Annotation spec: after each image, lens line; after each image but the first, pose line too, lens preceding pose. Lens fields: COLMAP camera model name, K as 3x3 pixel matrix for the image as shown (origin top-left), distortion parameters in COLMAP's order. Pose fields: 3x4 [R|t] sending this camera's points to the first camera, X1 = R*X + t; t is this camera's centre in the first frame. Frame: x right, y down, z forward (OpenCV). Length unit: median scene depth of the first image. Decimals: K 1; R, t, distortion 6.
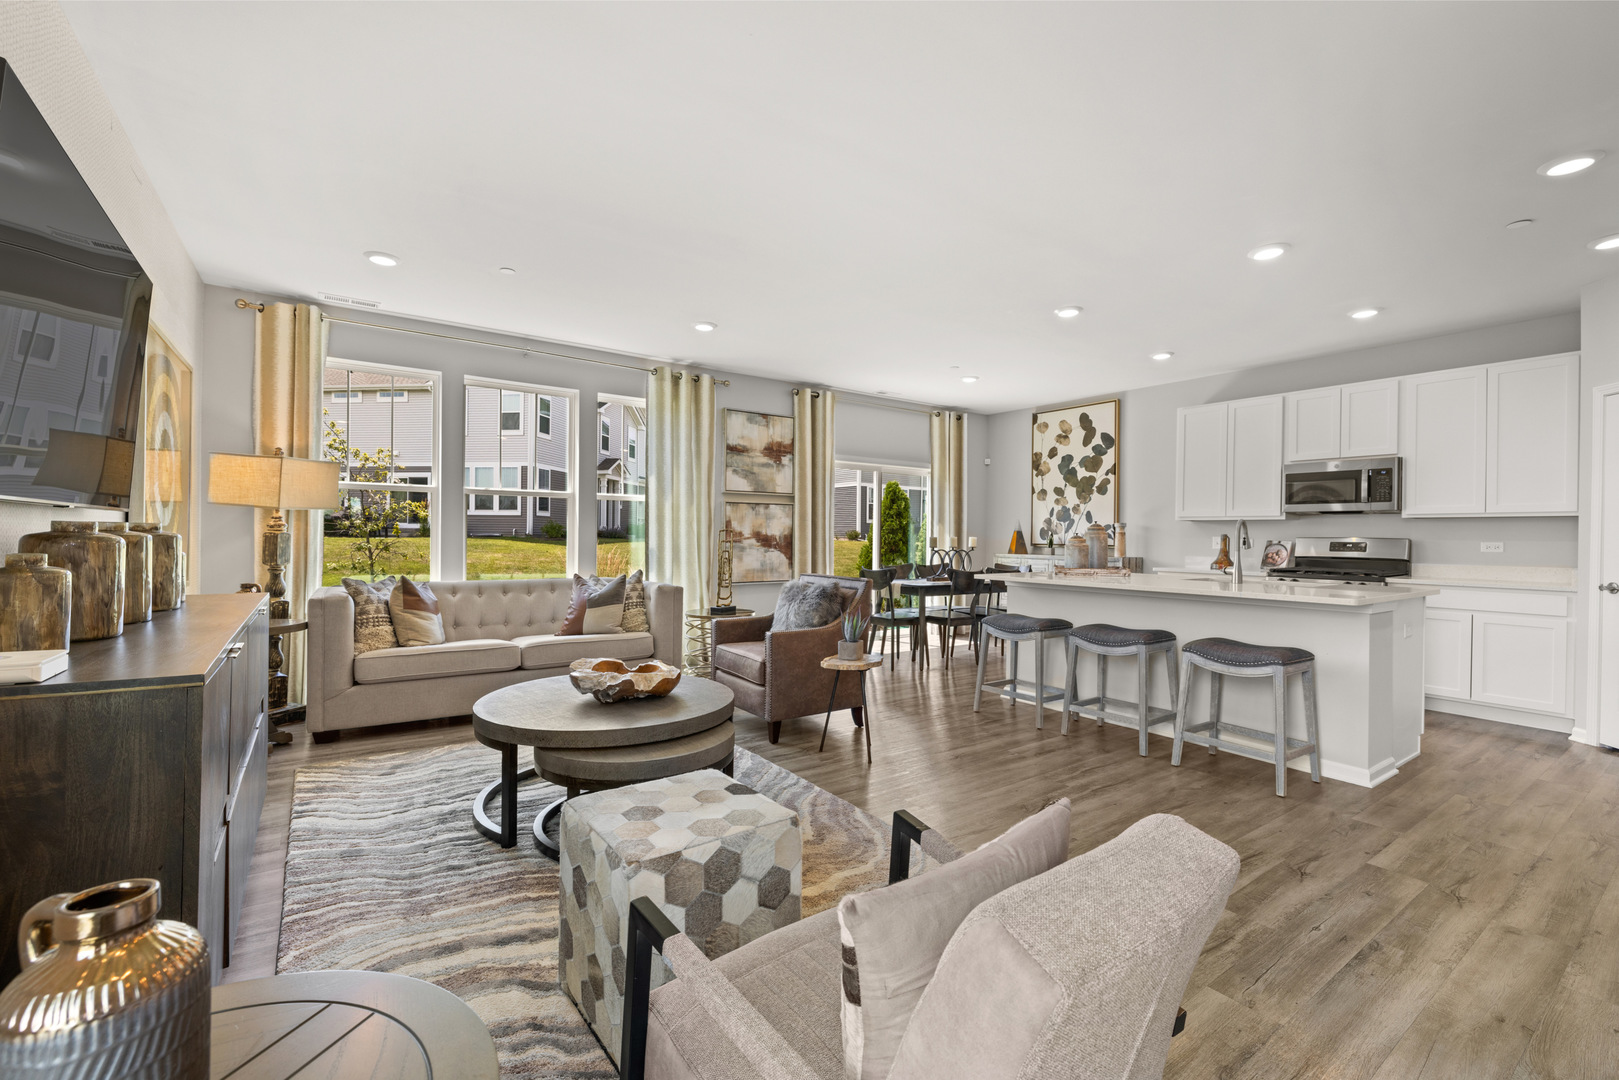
lens RADIAL K [[682.3, 0, 808.4], [0, 682.3, 538.5], [0, 0, 1]] dist [-0.001241, -0.000464]
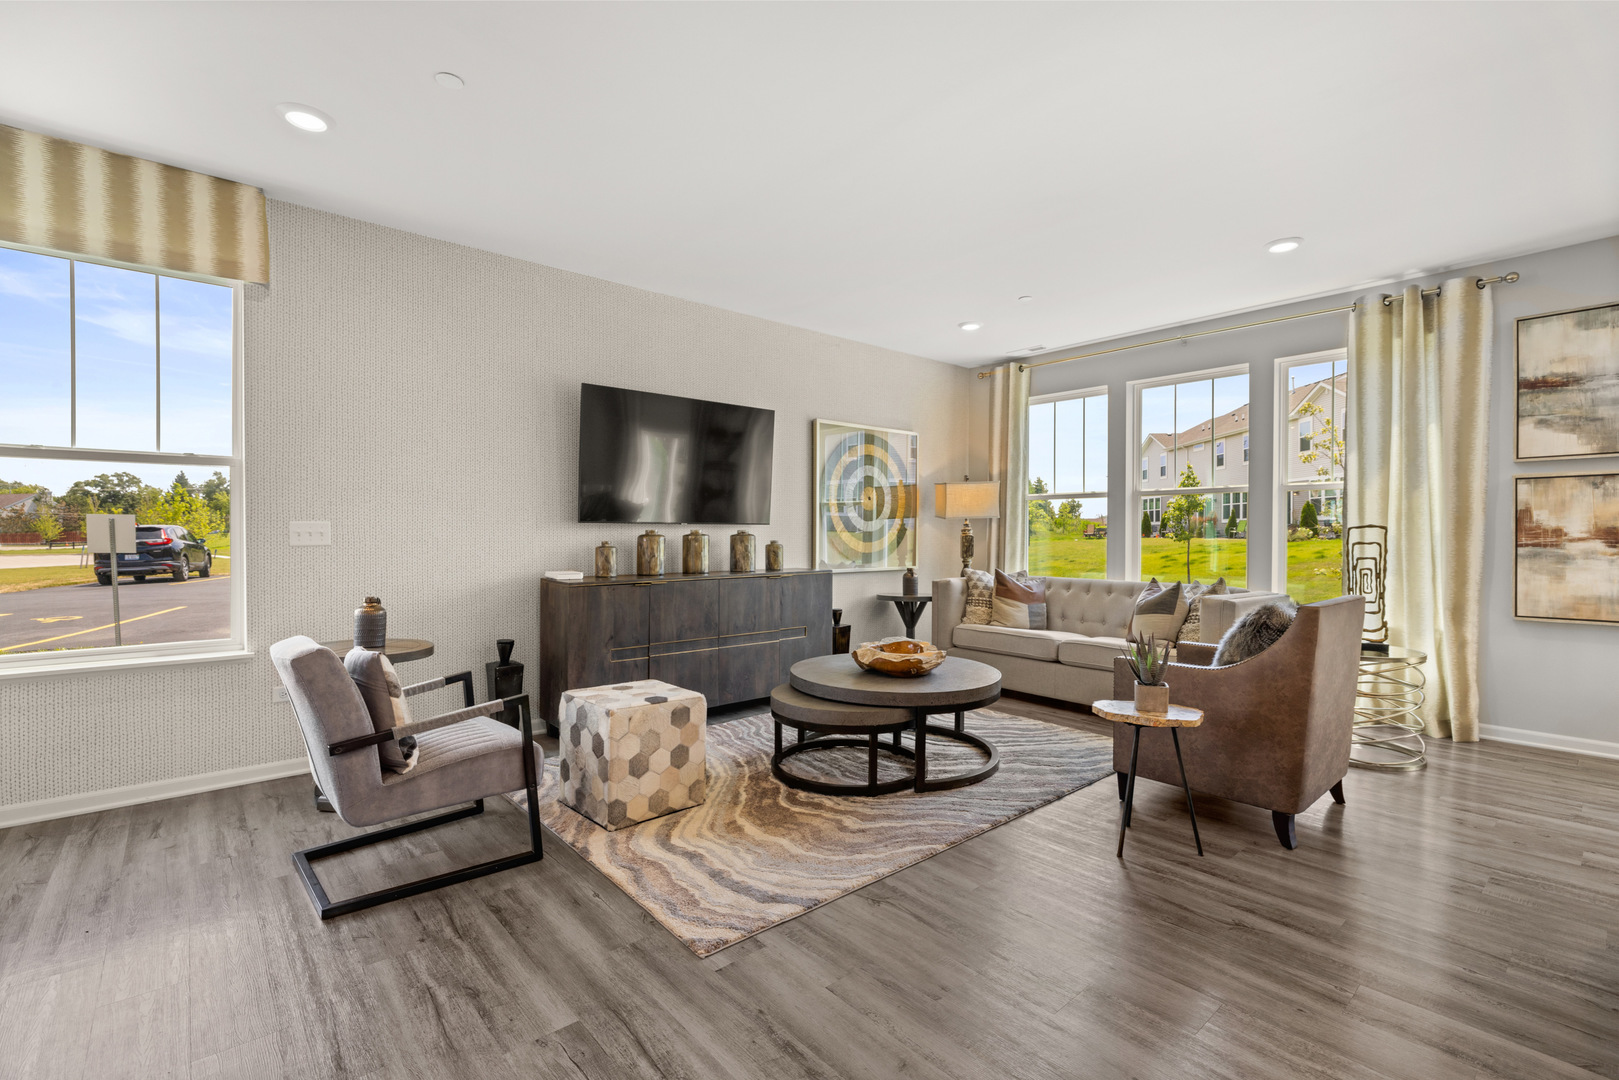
lens RADIAL K [[721.5, 0, 805.8], [0, 721.5, 539.4], [0, 0, 1]] dist [-0.010015, 0.000991]
pose [[0.096093, -0.003480, -0.995366, 0.449958], [-0.004789, 0.999981, -0.003959, 0.004713], [0.995361, 0.005147, 0.096074, 0.345412]]
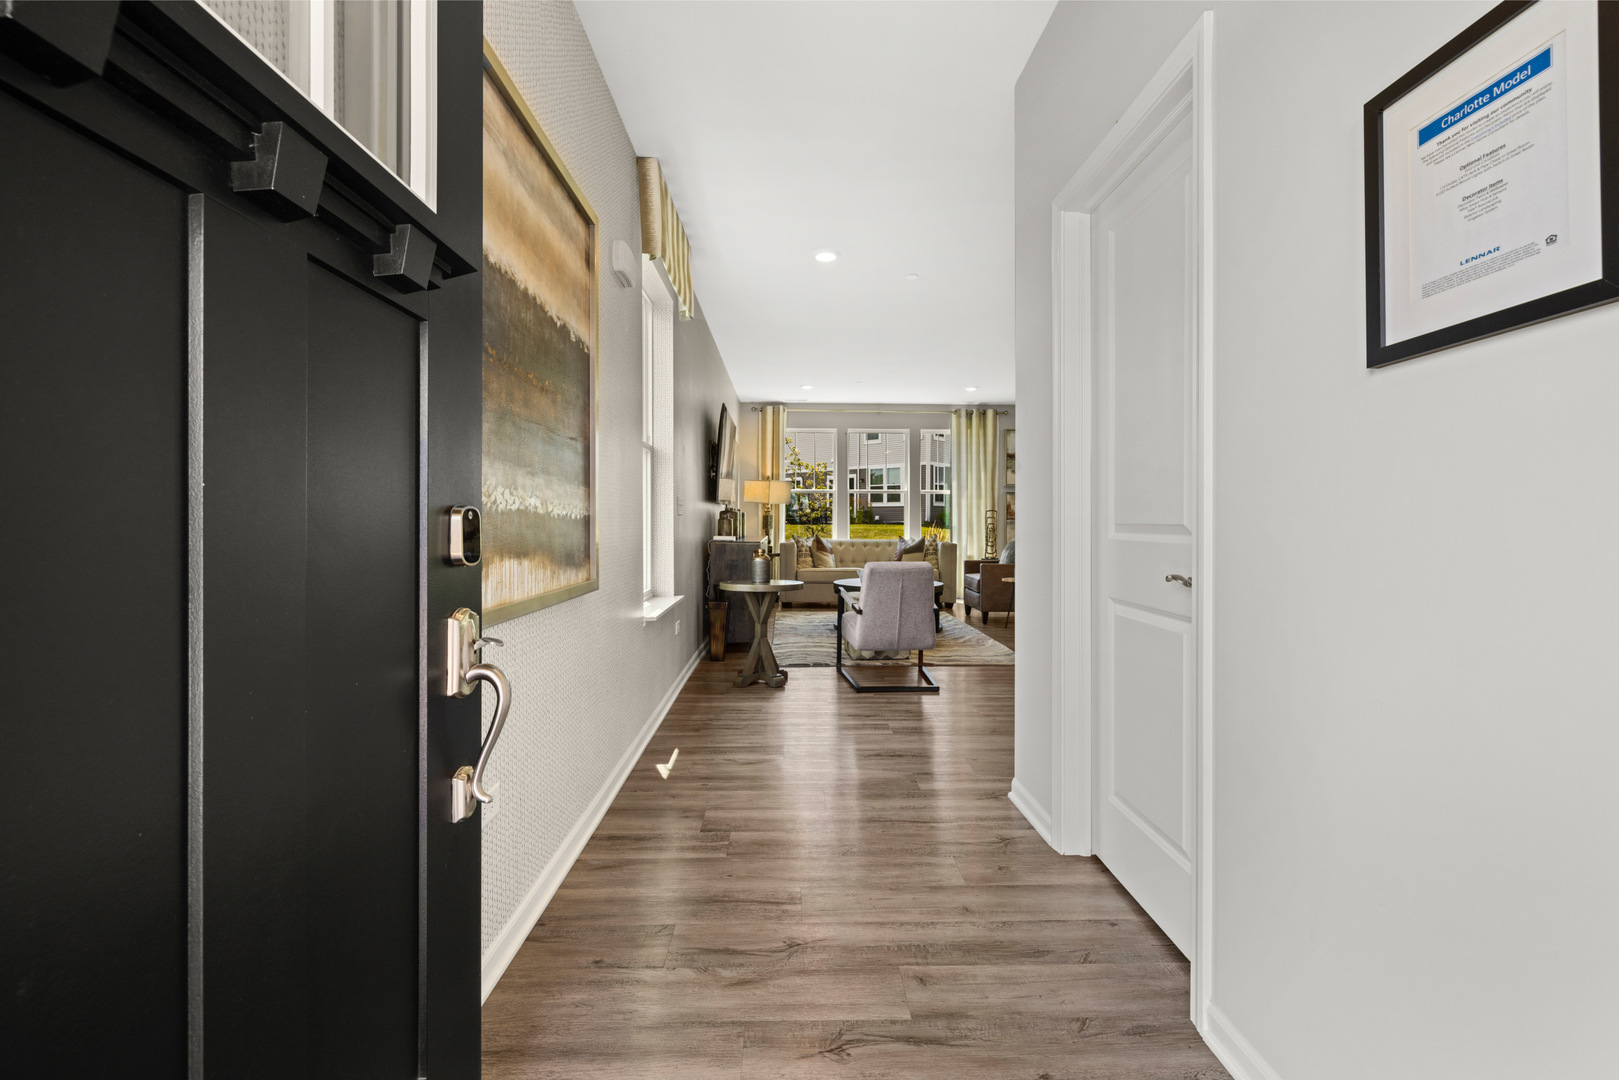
lens RADIAL K [[682.3, 0, 809.6], [0, 682.3, 529.6], [0, 0, 1]] dist [-0.001241, -0.000464]
pose [[0.832712, -0.003622, -0.553695, 0.357480], [0.005242, 0.999985, 0.001342, 0.024237], [0.553682, -0.004020, 0.832719, -0.492773]]
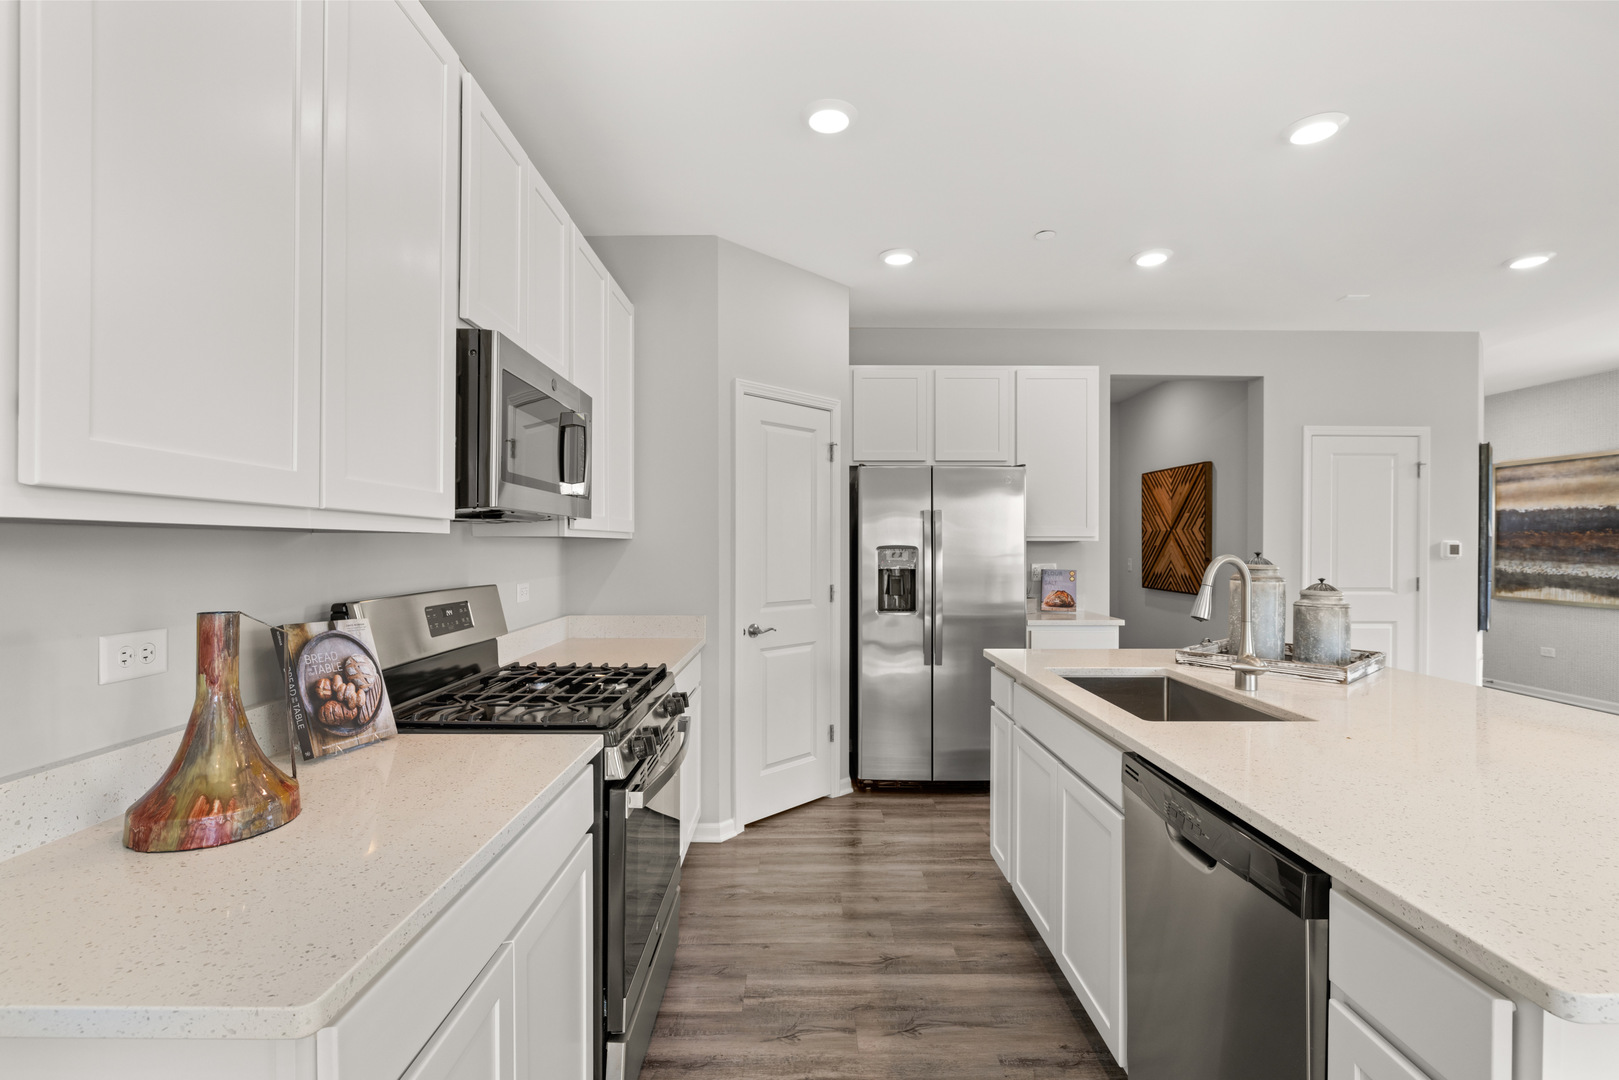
lens RADIAL K [[721.5, 0, 798.3], [0, 721.5, 544.5], [0, 0, 1]] dist [-0.010015, 0.000991]
pose [[-0.815987, -0.010733, 0.577971, 0.394696], [-0.006671, 0.999936, 0.009151, -0.024954], [-0.578032, 0.003611, -0.816006, 1.055368]]
